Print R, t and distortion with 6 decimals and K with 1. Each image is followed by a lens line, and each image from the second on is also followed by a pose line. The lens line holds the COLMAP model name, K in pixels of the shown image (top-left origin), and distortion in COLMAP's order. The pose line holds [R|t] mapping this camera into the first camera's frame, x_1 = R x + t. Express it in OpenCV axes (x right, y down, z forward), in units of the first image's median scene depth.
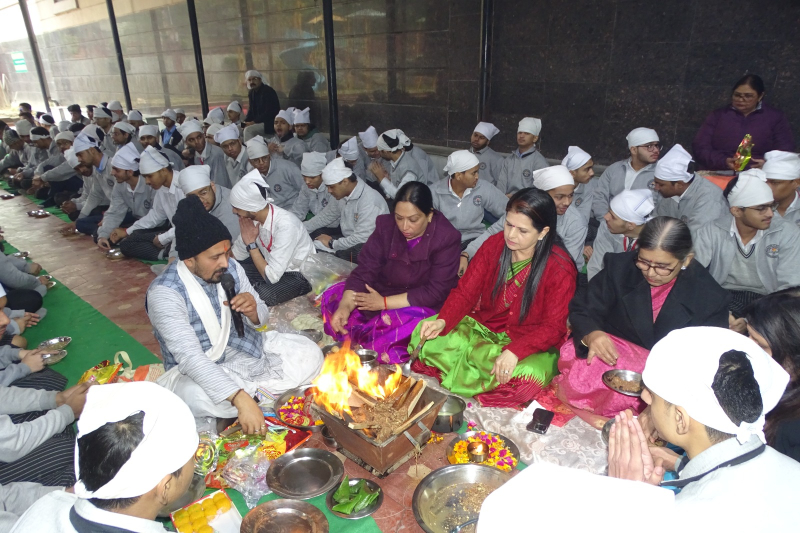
lens RADIAL K [[552.2, 0, 400.0], [0, 552.2, 266.5], [0, 0, 1]] dist [-0.001747, -0.002411]
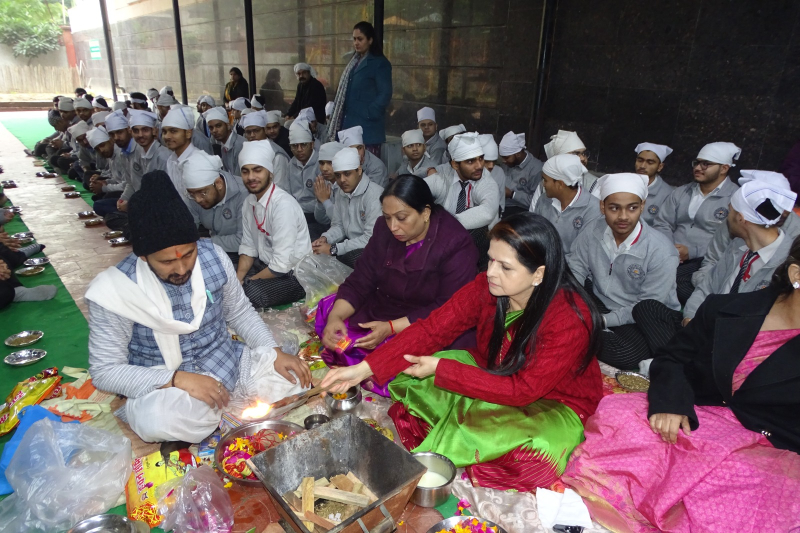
lens RADIAL K [[552.2, 0, 400.0], [0, 552.2, 266.5], [0, 0, 1]] dist [-0.001747, -0.002411]
pose [[0.992293, 0.090380, -0.084766, 0.034348], [-0.091927, 0.995660, -0.014513, -0.004097], [0.083087, 0.022194, 0.996295, 0.108296]]
